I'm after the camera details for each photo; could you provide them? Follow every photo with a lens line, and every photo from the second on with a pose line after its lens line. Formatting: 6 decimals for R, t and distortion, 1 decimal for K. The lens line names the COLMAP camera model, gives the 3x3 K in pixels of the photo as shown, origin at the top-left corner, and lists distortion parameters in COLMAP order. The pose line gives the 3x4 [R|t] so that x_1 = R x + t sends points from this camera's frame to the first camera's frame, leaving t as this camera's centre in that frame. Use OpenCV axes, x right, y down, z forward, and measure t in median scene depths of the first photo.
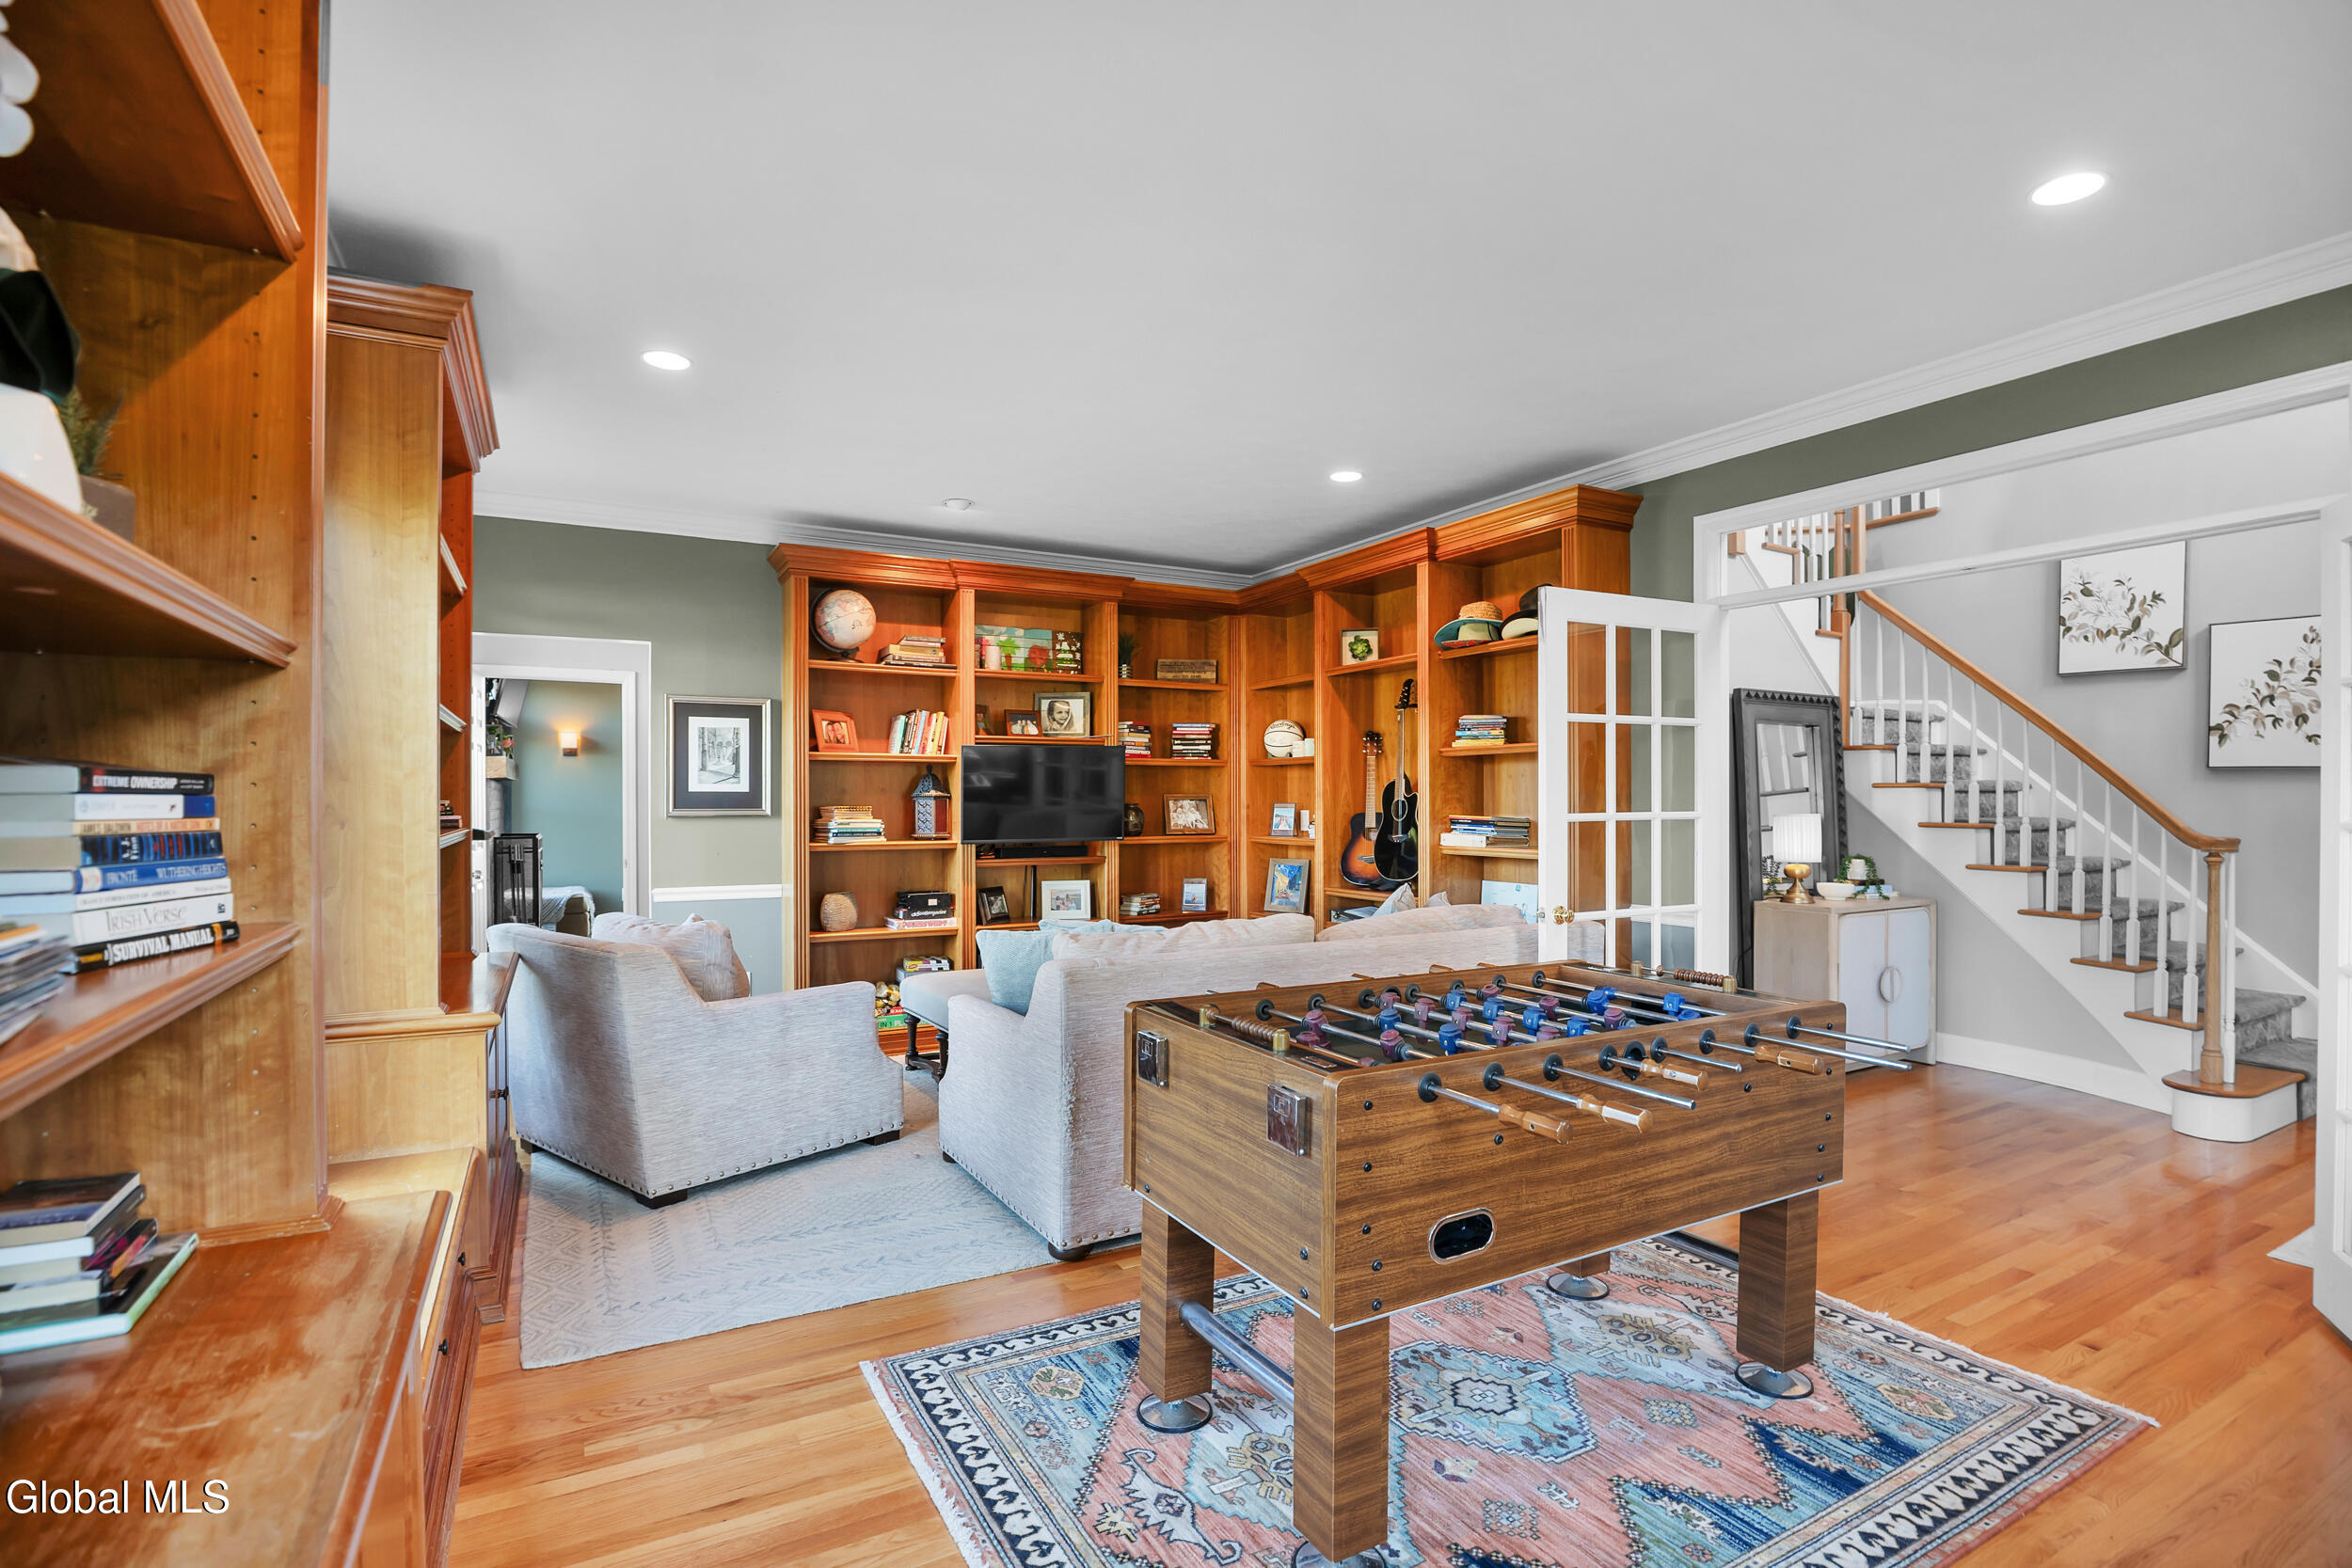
lens RADIAL K [[1096.7, 0, 1186.9], [0, 1096.7, 789.6], [0, 0, 1]] dist [-0.026014, -0.000064]
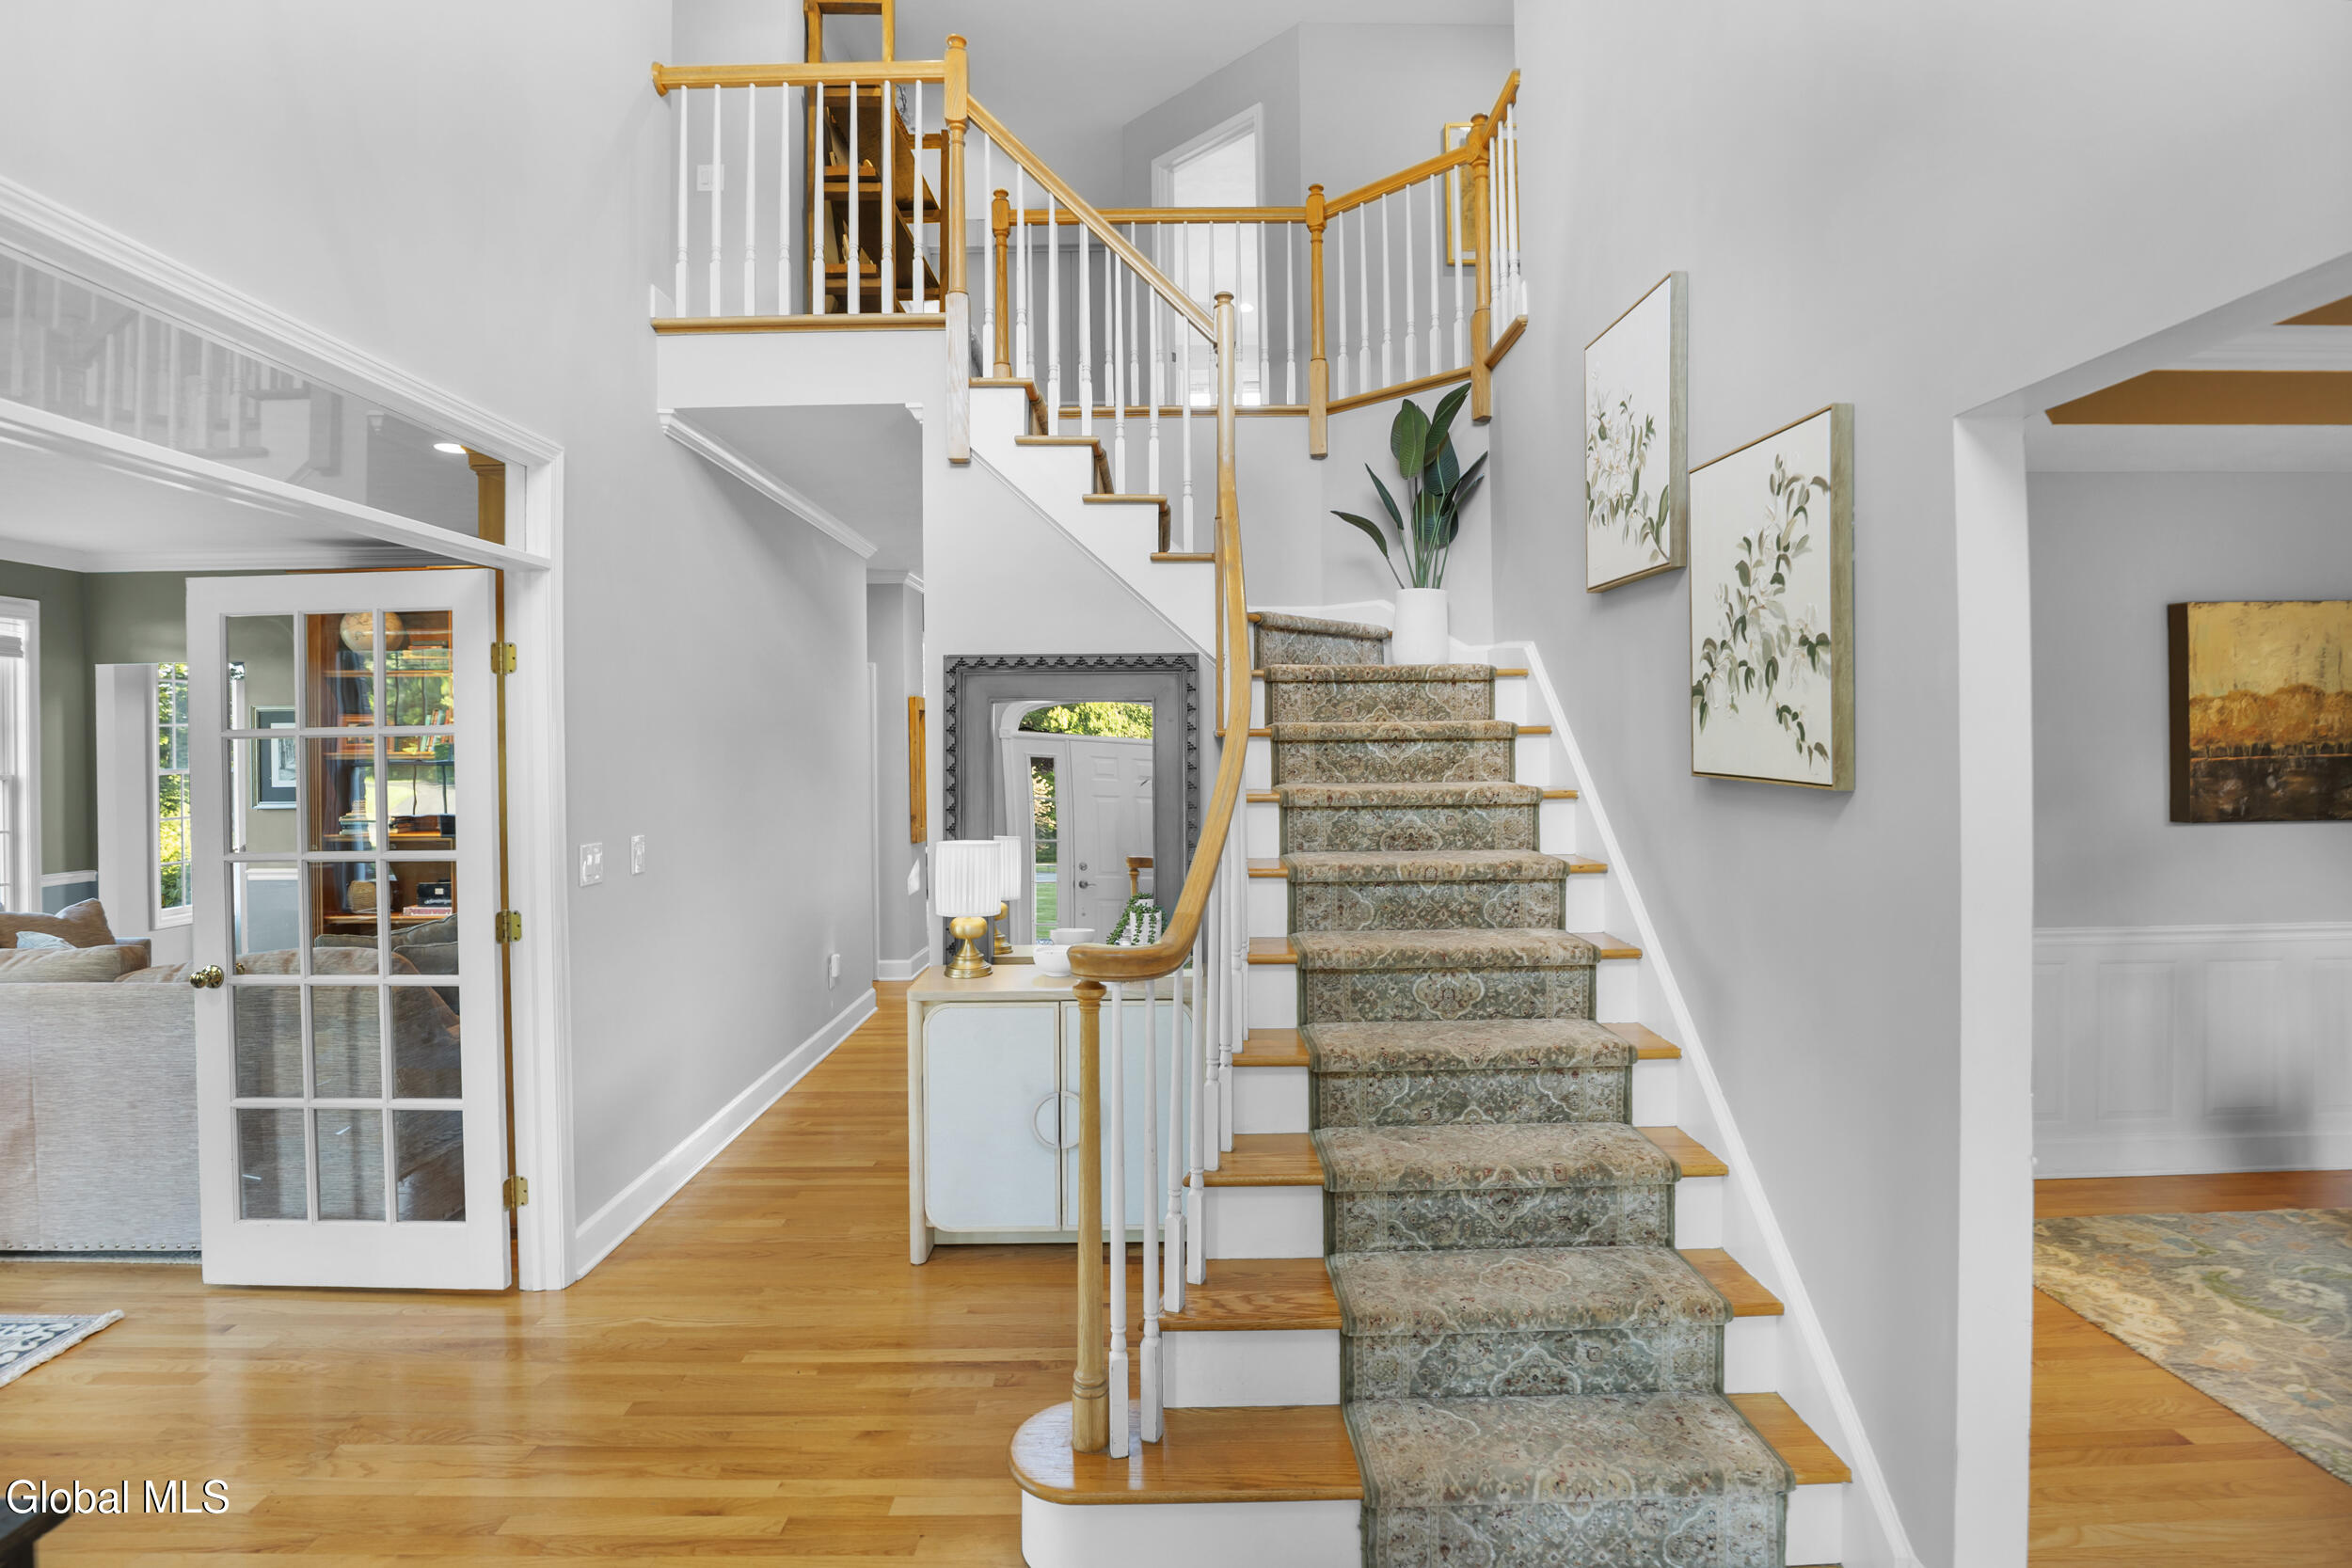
lens RADIAL K [[1114.4, 0, 1172.5], [0, 1114.4, 741.6], [0, 0, 1]] dist [-0.027559, 0.000908]
pose [[0.871255, -0.009821, -0.490732, 0.991409], [0.012188, 0.999924, 0.001628, -0.038403], [0.490679, -0.007400, 0.871309, 0.456683]]
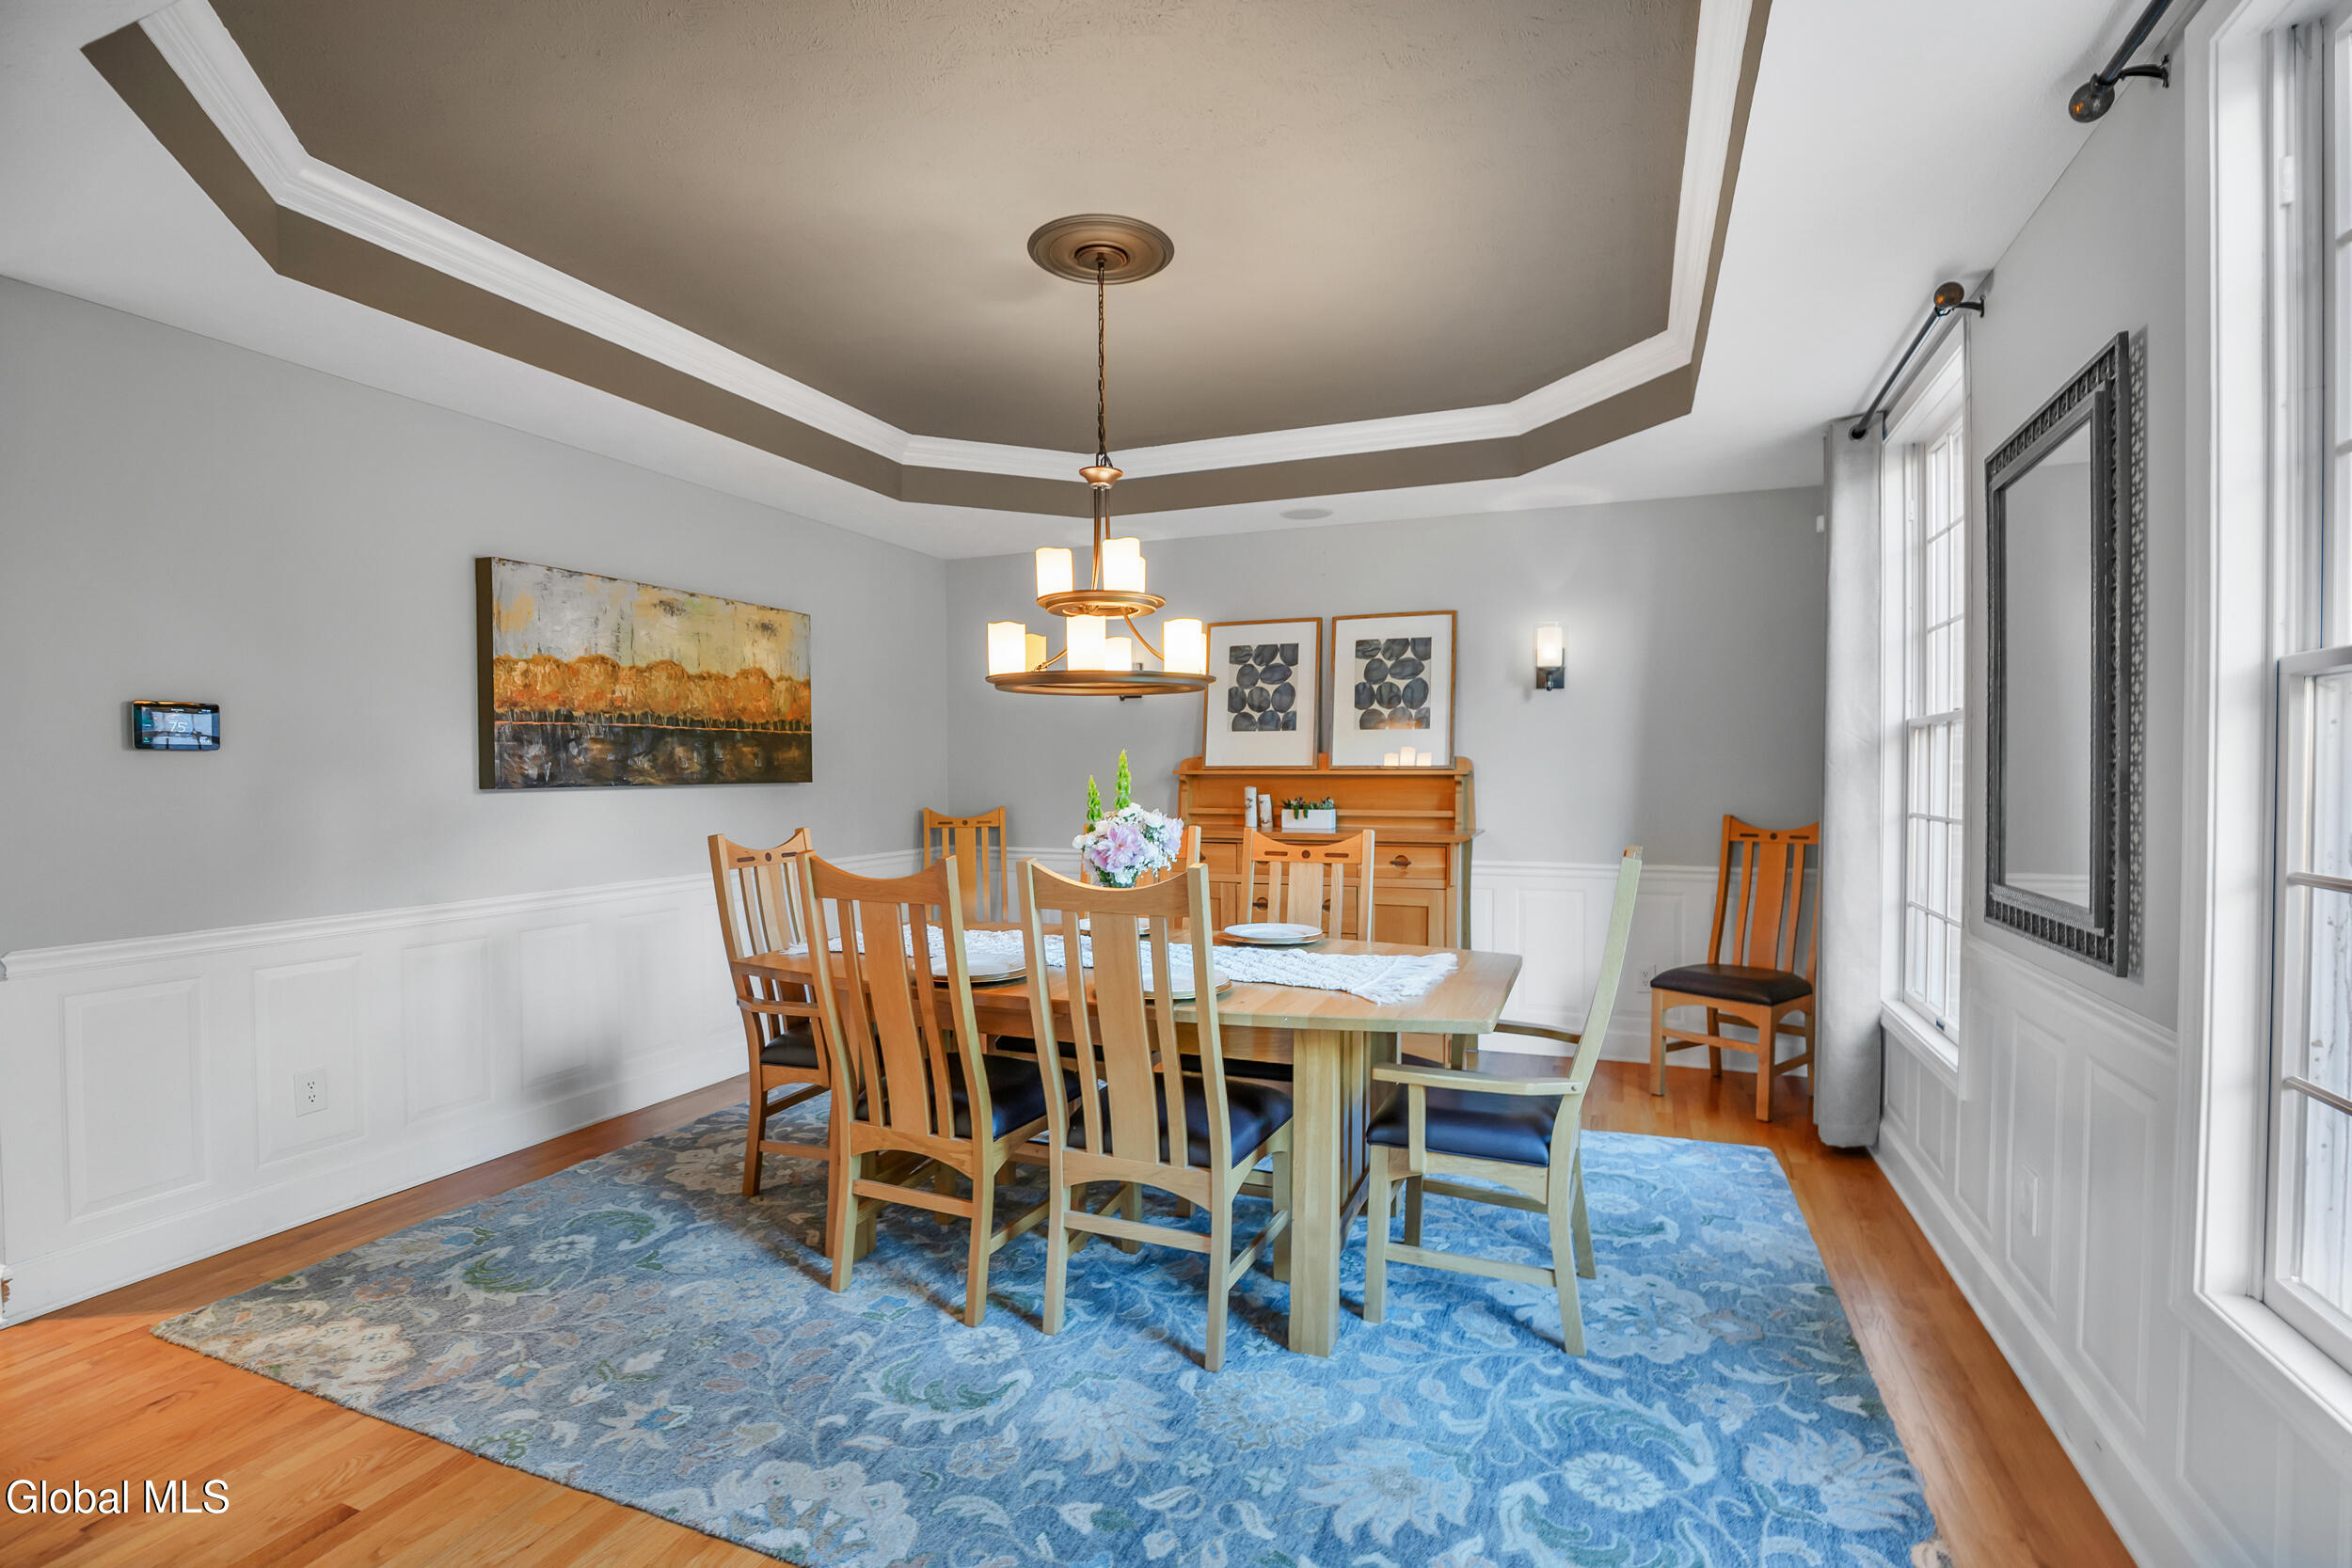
lens RADIAL K [[1096.7, 0, 1186.9], [0, 1096.7, 789.6], [0, 0, 1]] dist [-0.026014, -0.000064]
pose [[0.779115, -0.017512, 0.626636, 1.135925], [0.004981, 0.999751, 0.021747, 0.012972], [-0.626861, -0.013822, 0.779009, 0.606854]]
